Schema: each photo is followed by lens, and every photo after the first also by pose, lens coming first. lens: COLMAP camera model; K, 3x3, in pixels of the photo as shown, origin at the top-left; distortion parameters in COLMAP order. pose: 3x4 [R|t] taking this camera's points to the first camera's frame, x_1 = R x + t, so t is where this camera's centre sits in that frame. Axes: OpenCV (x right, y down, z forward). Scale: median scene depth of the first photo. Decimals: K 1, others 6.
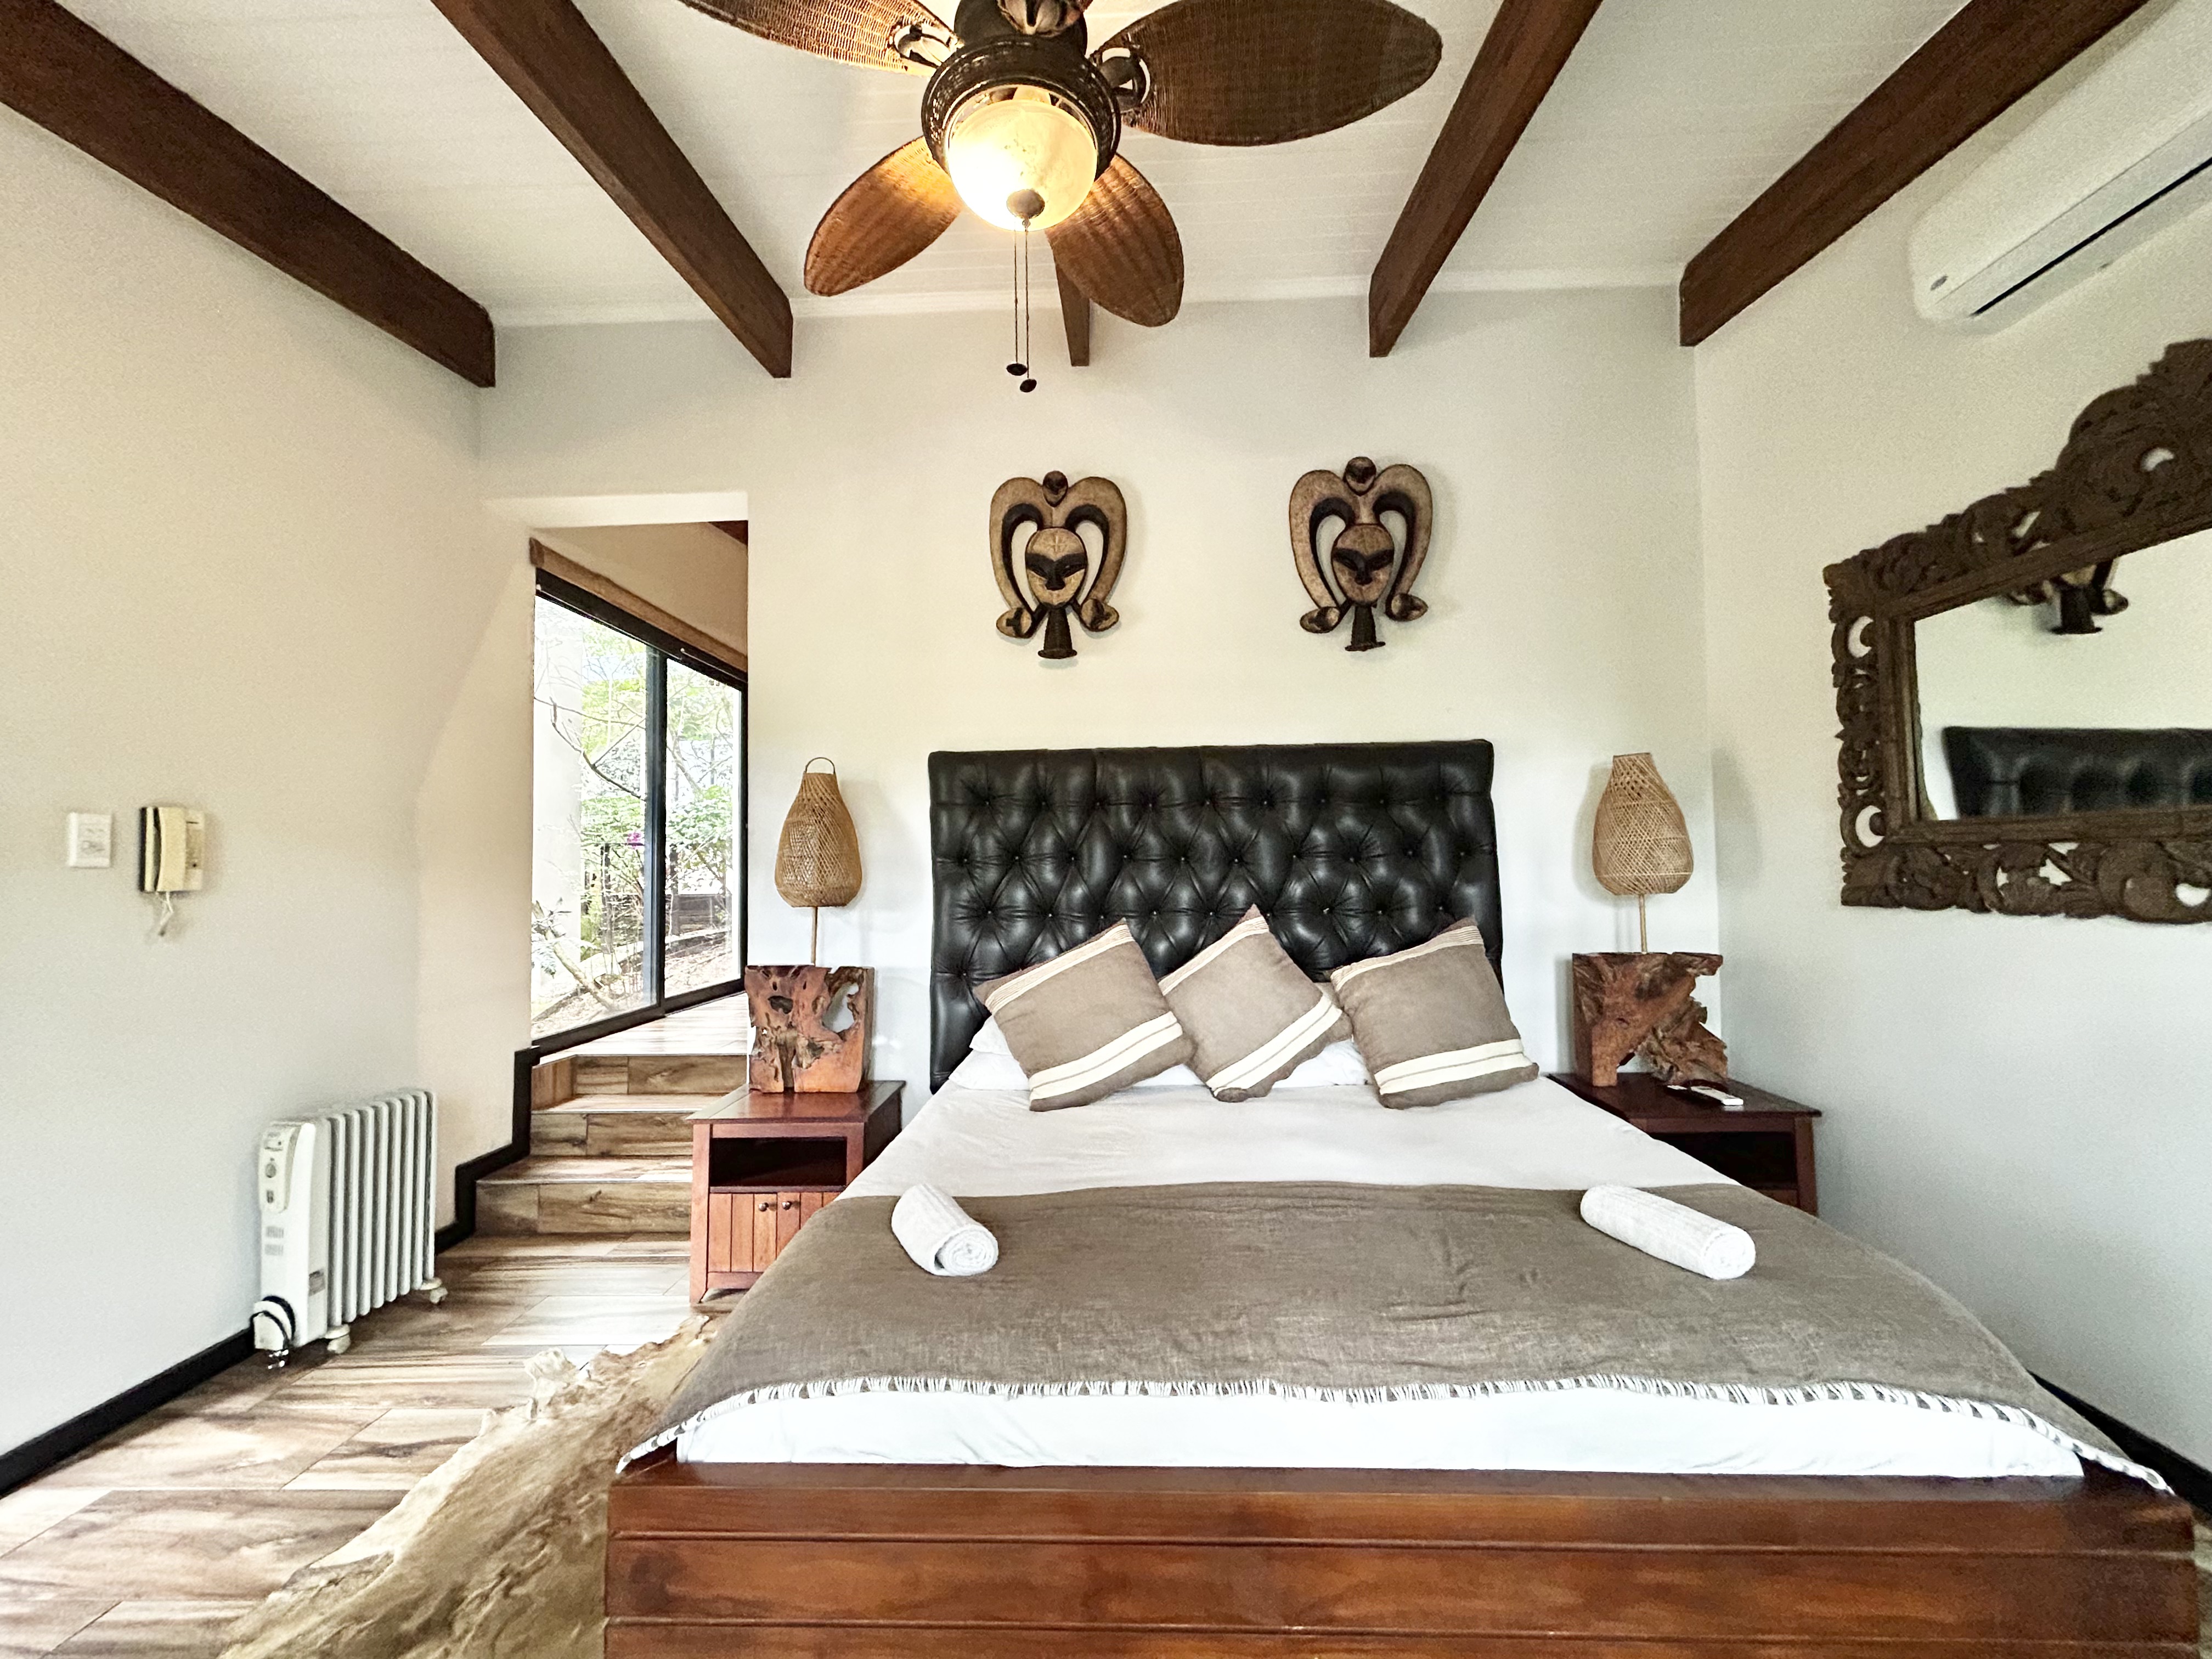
lens RADIAL K [[889.1, 0, 1110.7], [0, 889.1, 827.1], [0, 0, 1]] dist [-0.004339, 0.001489]
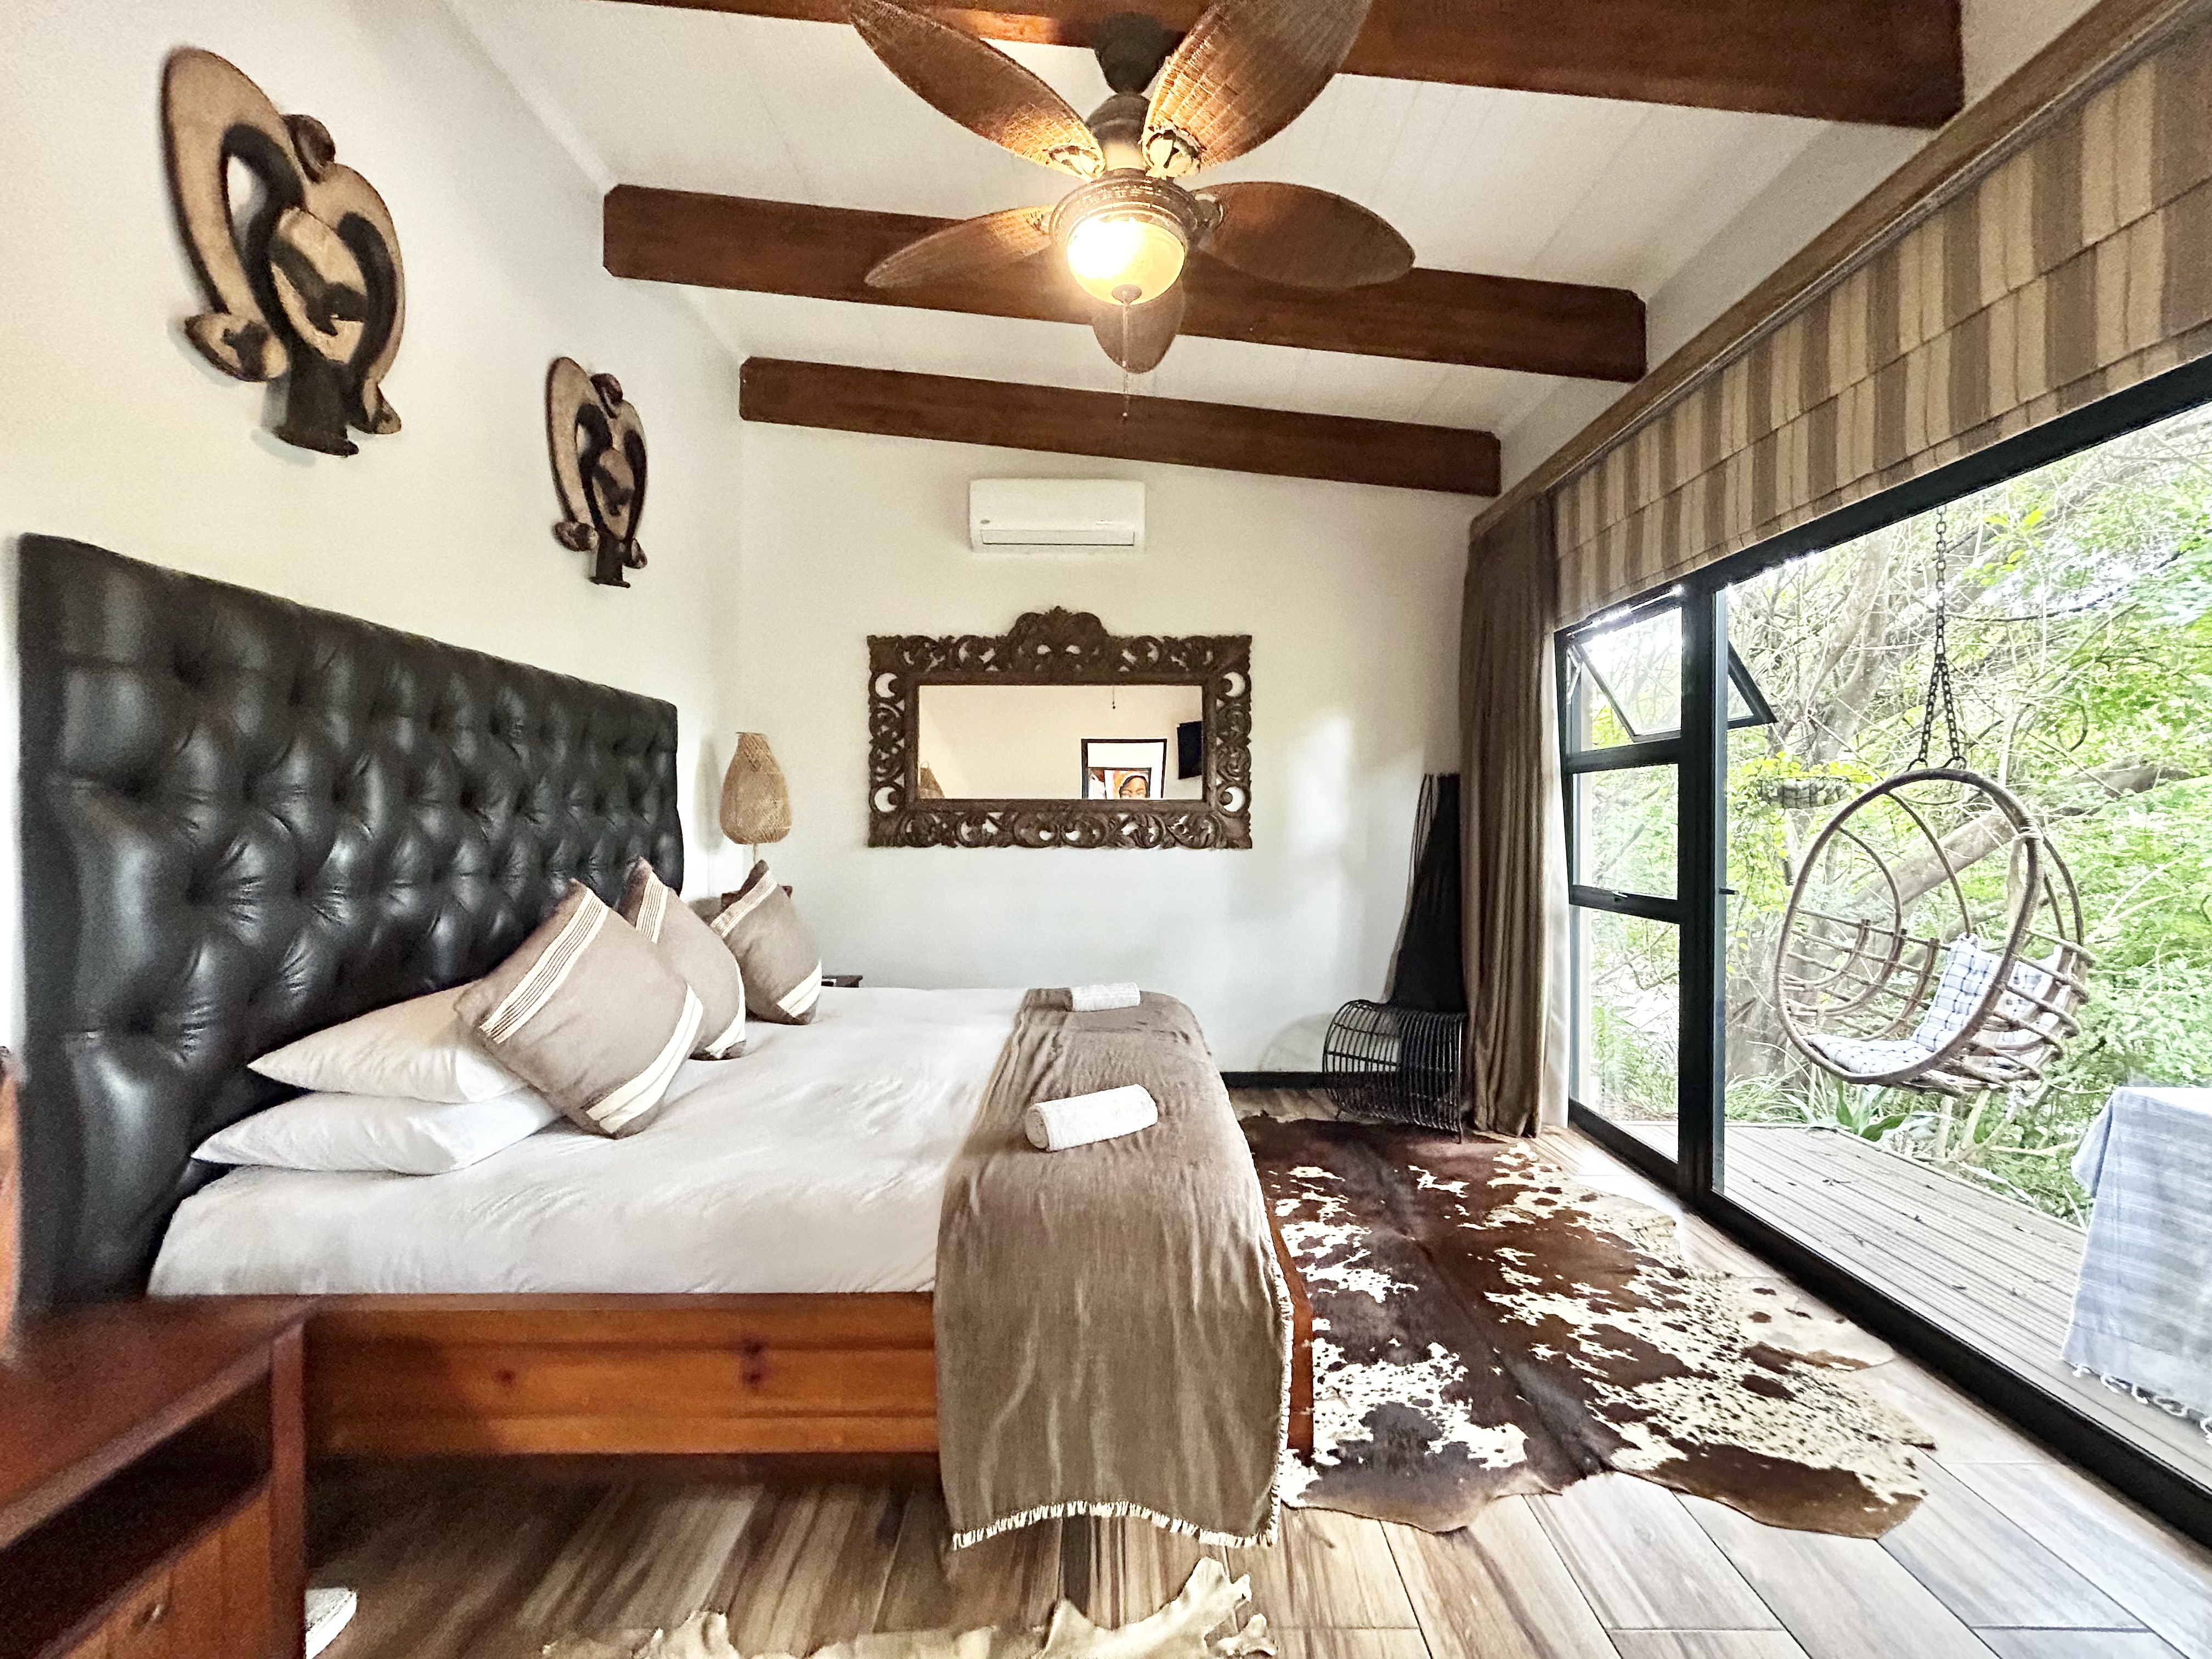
lens RADIAL K [[889.1, 0, 1106.5], [0, 889.1, 833.1], [0, 0, 1]] dist [-0.004339, 0.001489]
pose [[-0.020868, 0.005103, 0.999769, -0.829607], [-0.046944, 0.998879, -0.006079, 0.053321], [-0.998680, -0.047060, -0.020605, 0.611211]]
